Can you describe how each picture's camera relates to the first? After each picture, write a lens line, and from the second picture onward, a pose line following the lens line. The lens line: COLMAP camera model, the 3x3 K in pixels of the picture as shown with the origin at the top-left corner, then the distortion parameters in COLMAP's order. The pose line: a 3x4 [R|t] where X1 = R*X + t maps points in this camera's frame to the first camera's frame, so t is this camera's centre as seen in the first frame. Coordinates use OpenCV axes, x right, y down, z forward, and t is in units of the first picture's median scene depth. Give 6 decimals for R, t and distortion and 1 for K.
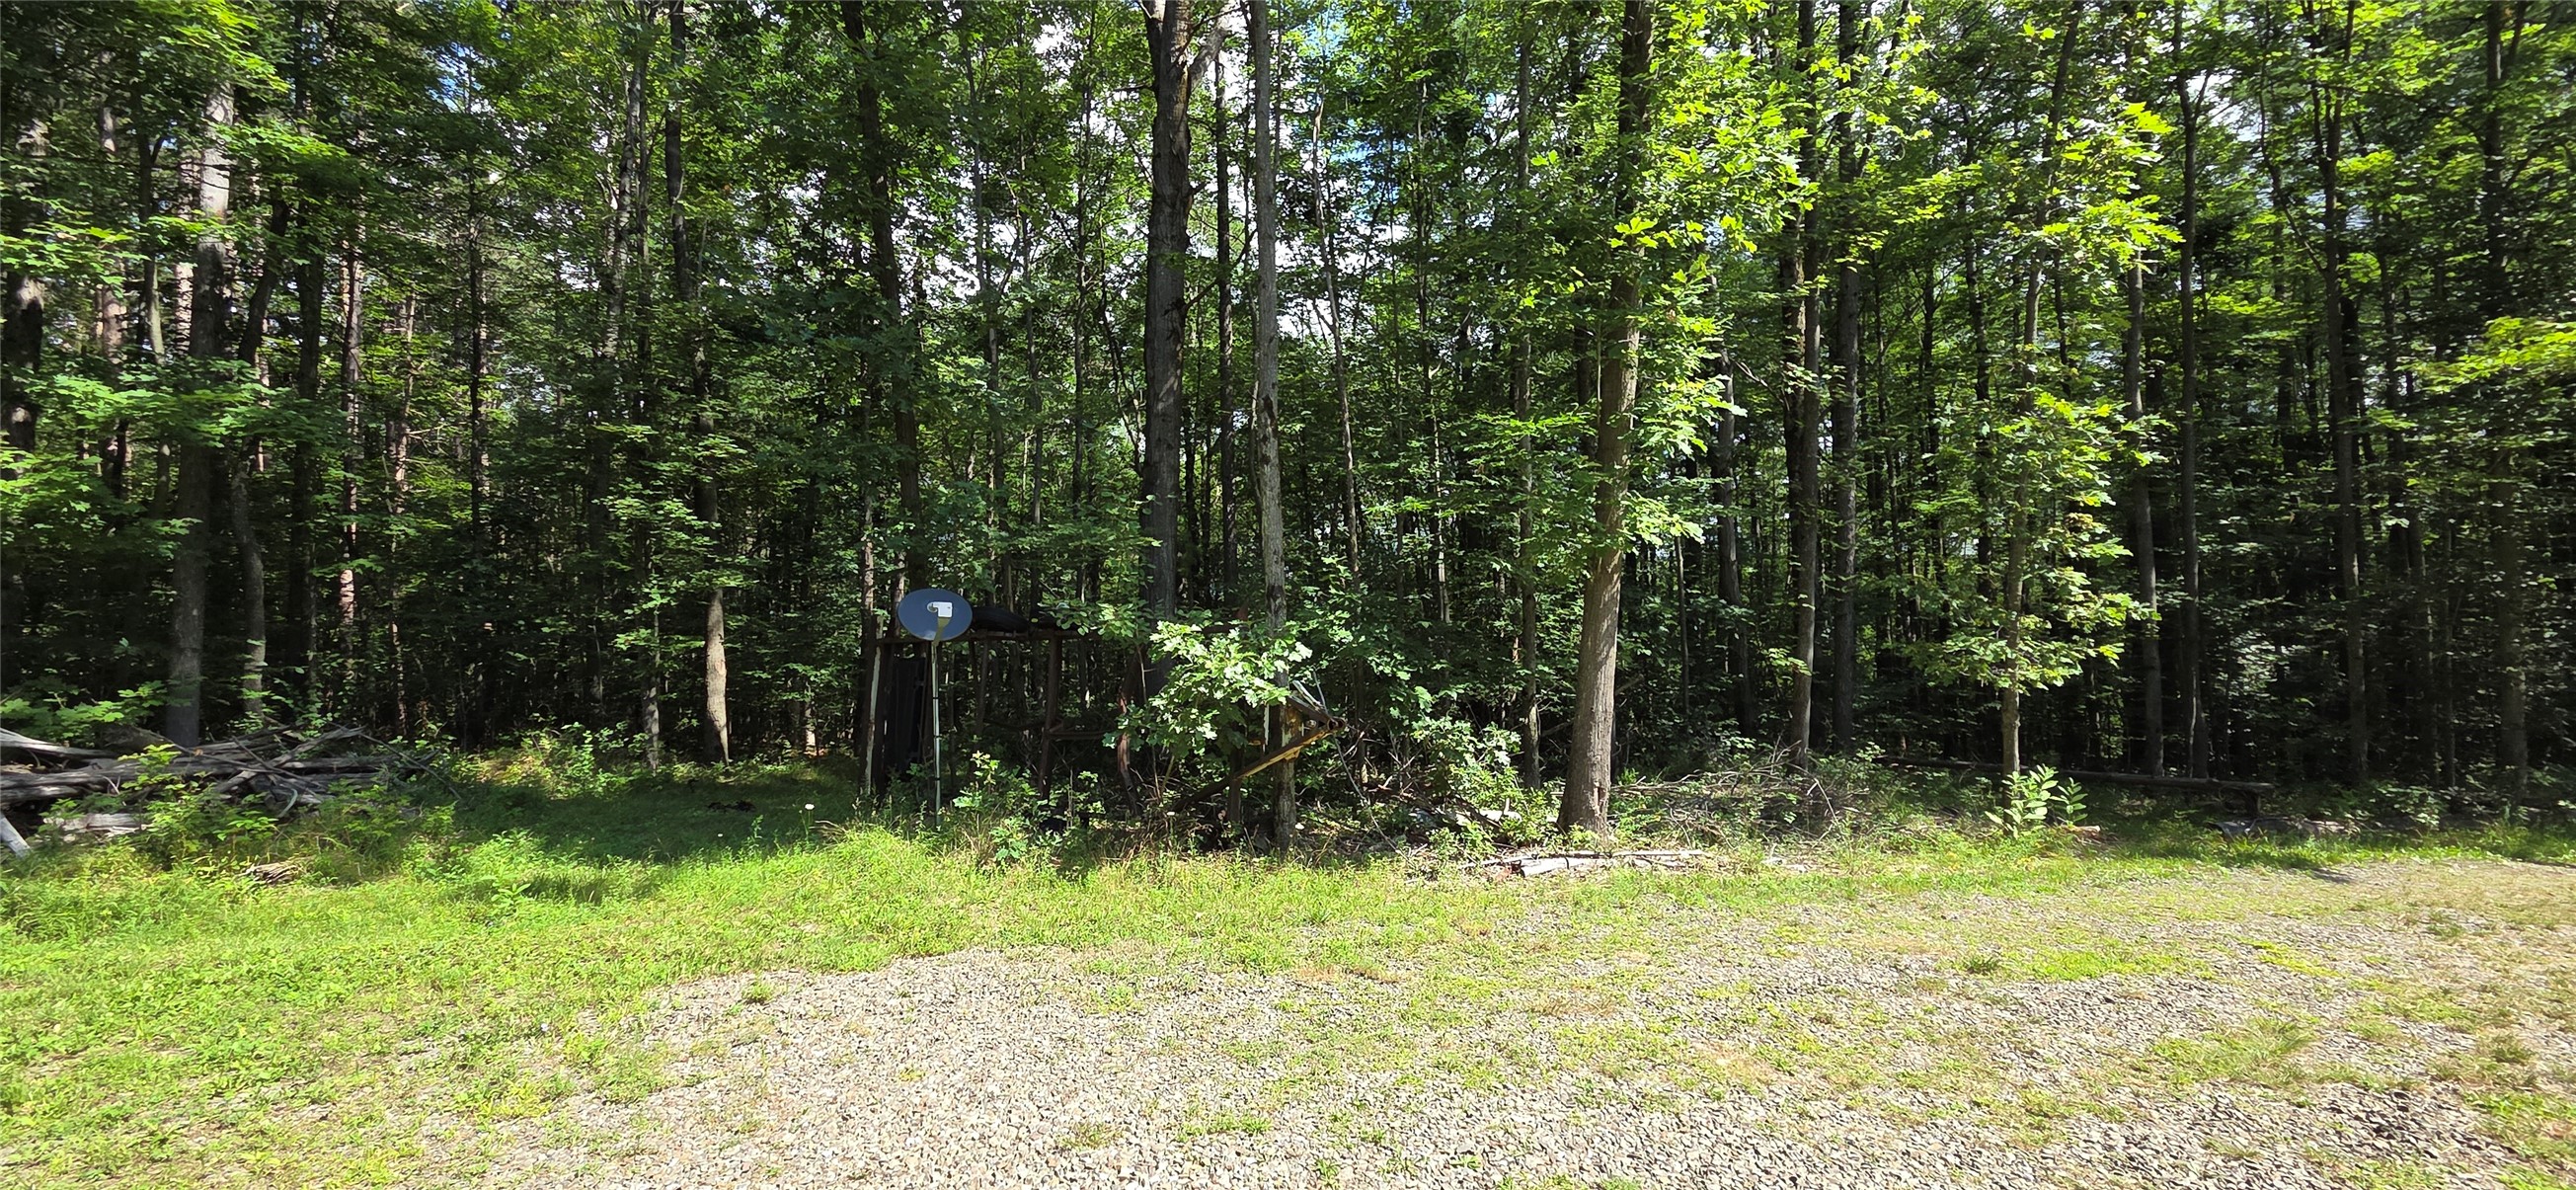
lens RADIAL K [[1056.8, 0, 1288.0], [0, 1056.8, 595.0], [0, 0, 1]] dist [0.013141, 0.000105]
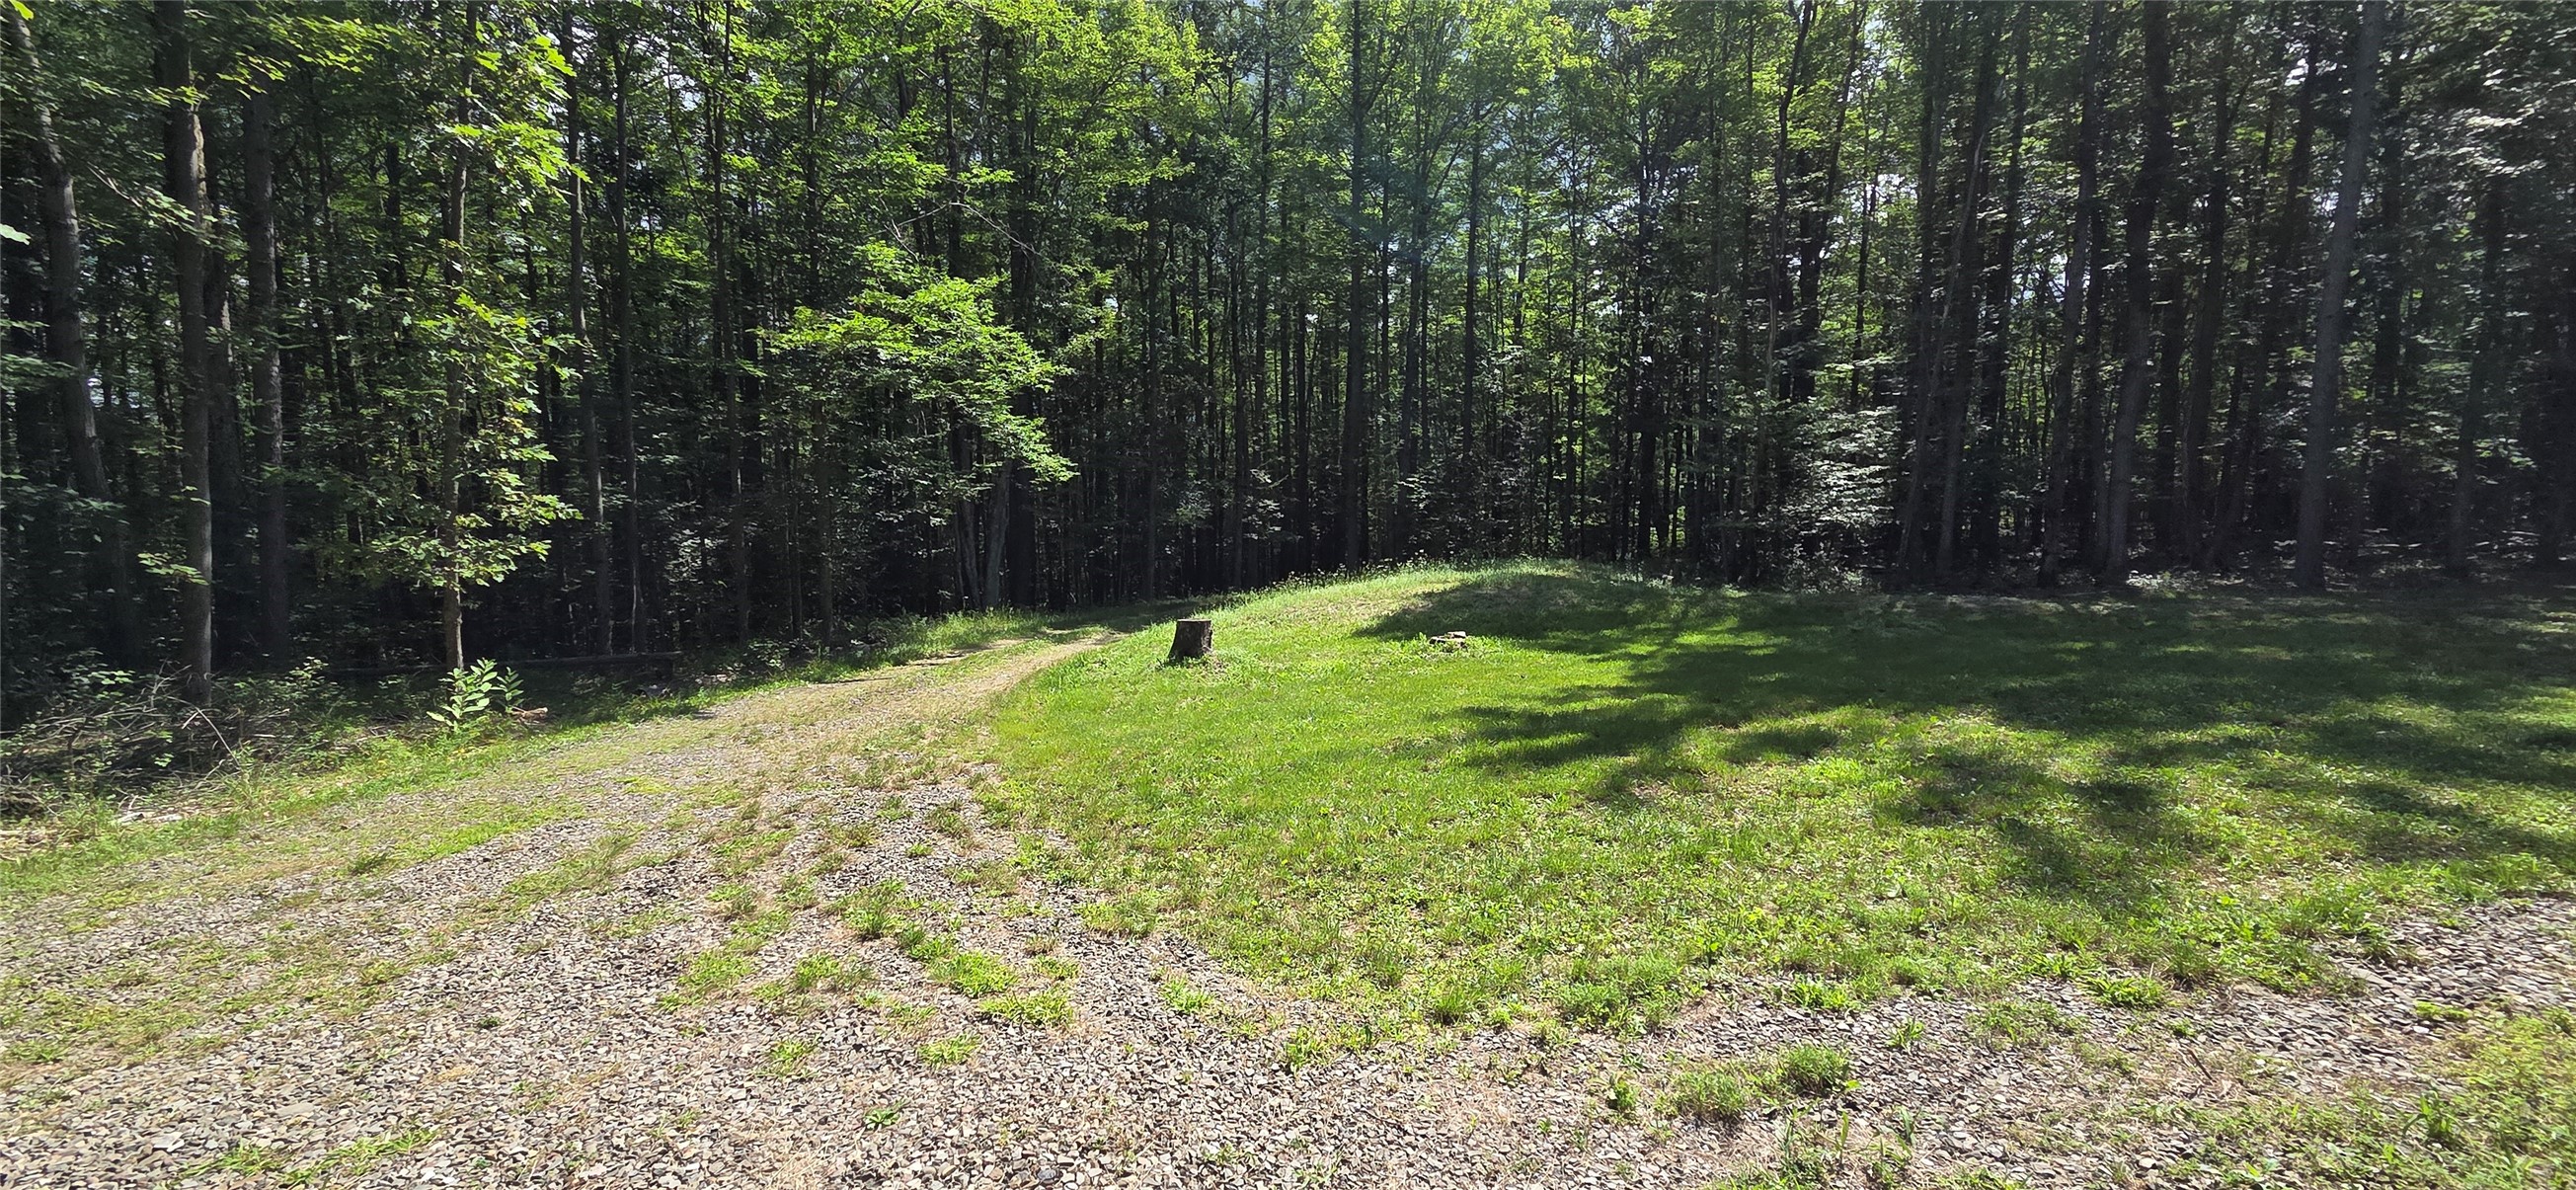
lens RADIAL K [[1056.8, 0, 1288.0], [0, 1056.8, 595.0], [0, 0, 1]] dist [0.013141, 0.000105]
pose [[0.368261, -0.063713, 0.927537, 0.037509], [-0.025068, 0.996606, 0.078410, -0.003470], [-0.929384, -0.052127, 0.365414, -0.109434]]
